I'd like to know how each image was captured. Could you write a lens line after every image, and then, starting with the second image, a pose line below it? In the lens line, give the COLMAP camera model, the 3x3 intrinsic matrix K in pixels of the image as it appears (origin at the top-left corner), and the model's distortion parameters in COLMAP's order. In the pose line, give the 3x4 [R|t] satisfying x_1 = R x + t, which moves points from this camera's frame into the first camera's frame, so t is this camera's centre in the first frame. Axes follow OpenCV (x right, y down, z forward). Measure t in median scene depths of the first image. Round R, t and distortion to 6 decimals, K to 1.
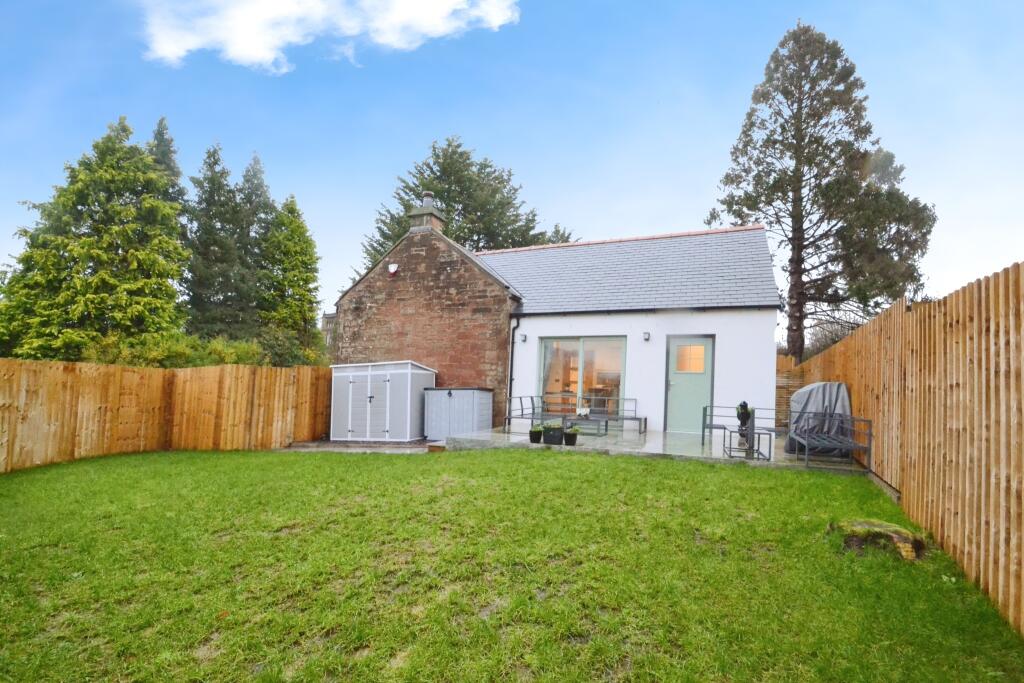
lens RADIAL K [[459.8, 0, 513.3], [0, 459.8, 334.8], [0, 0, 1]] dist [0.009023, -0.000166]
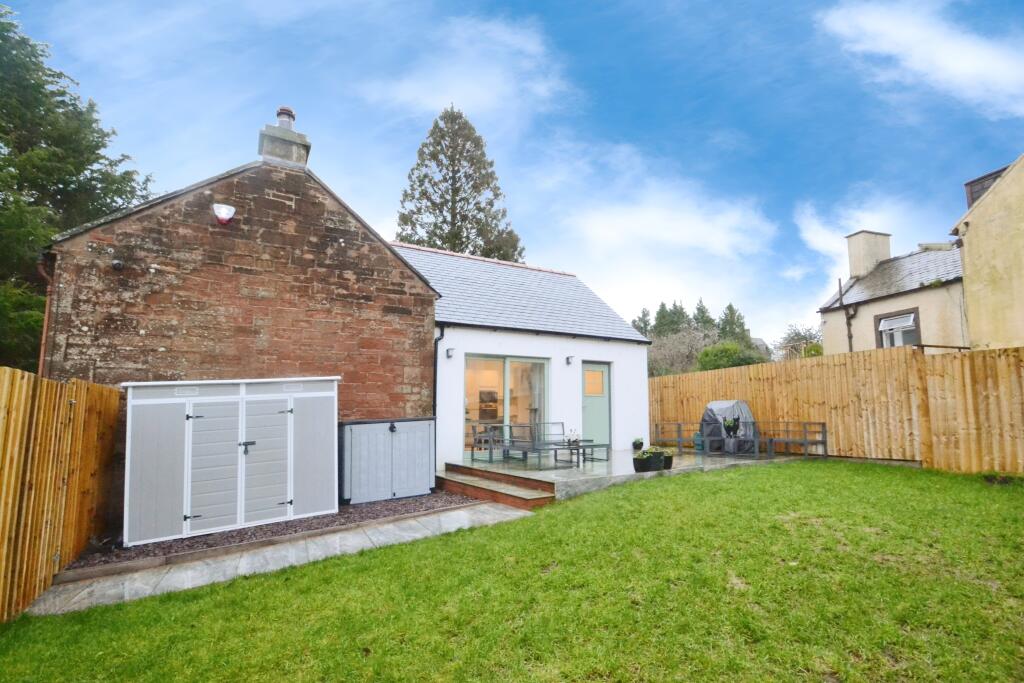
lens RADIAL K [[459.8, 0, 513.1], [0, 459.8, 352.5], [0, 0, 1]] dist [0.009023, -0.000166]
pose [[0.618682, 0.073392, 0.782206, -0.522582], [-0.051111, 0.997278, -0.053145, 0.041880], [-0.783977, -0.007099, 0.620750, 0.415135]]
